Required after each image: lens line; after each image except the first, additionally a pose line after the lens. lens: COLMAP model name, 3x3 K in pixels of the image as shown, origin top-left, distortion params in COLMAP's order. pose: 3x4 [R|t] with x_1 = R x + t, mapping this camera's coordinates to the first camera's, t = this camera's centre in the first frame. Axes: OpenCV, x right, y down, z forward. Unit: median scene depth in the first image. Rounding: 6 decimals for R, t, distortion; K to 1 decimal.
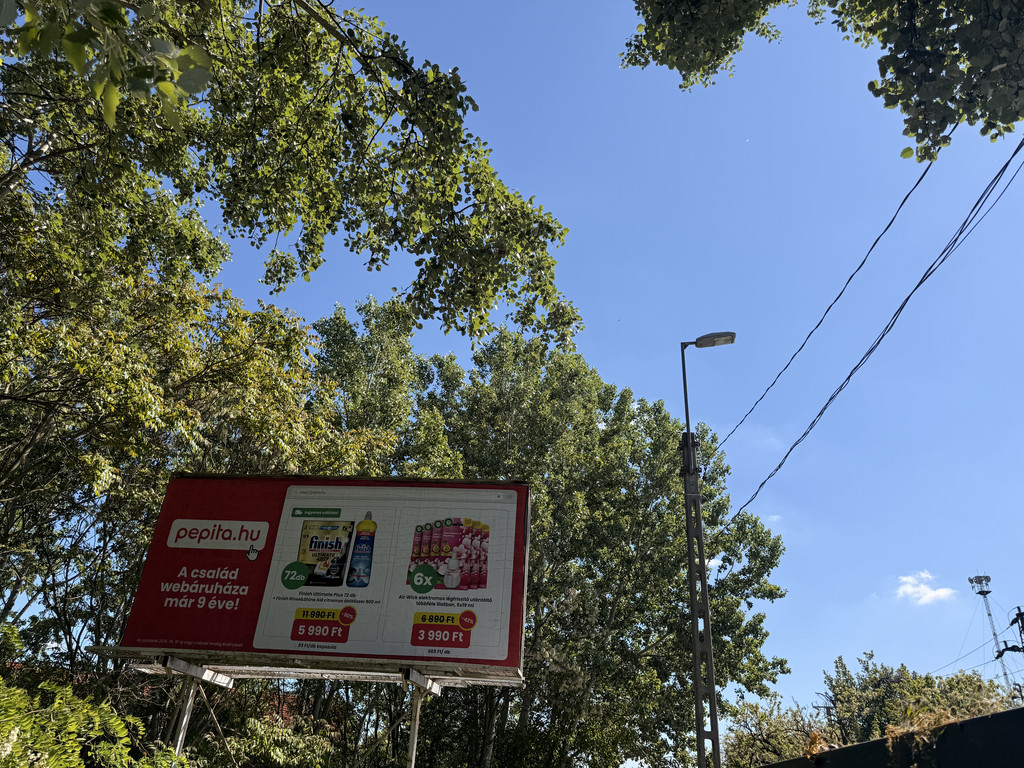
lens RADIAL K [[716.8, 0, 502.9], [0, 716.8, 385.1], [0, 0, 1]] dist [0.063848, -0.072199]
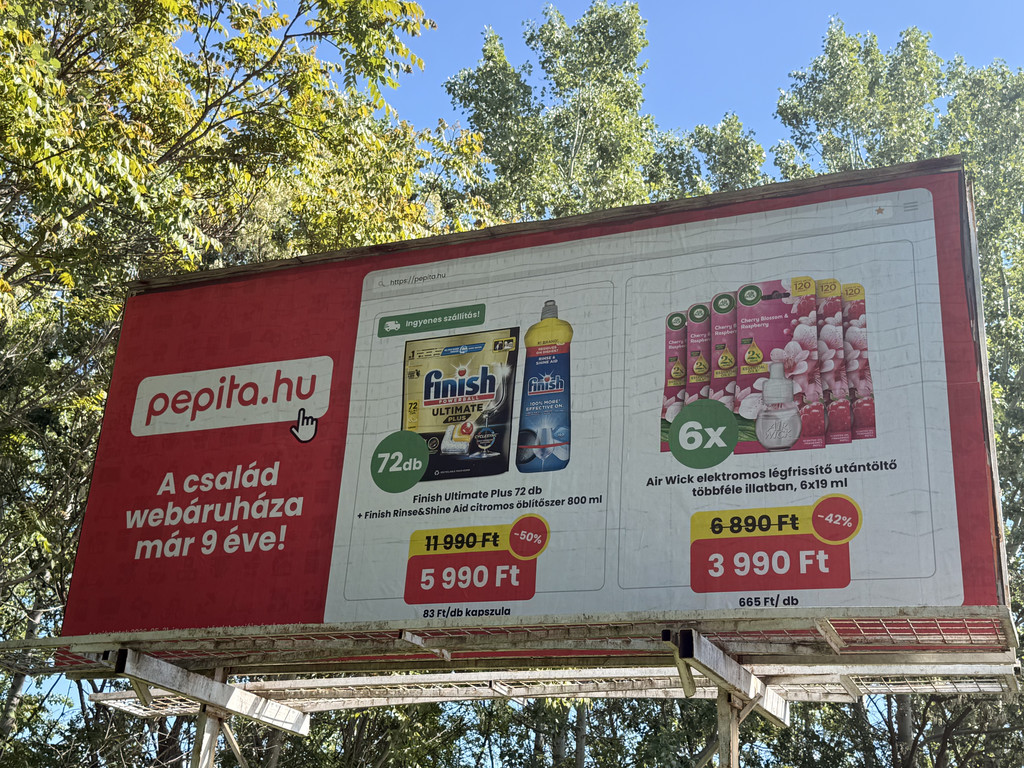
lens RADIAL K [[1286.9, 0, 493.5], [0, 1286.9, 367.9], [0, 0, 1]] dist [0.168380, 0.000000]
pose [[0.954652, -0.123986, -0.270679, -0.023958], [0.141261, 0.988939, 0.045223, 0.182730], [0.262078, -0.081408, 0.961607, 0.292790]]
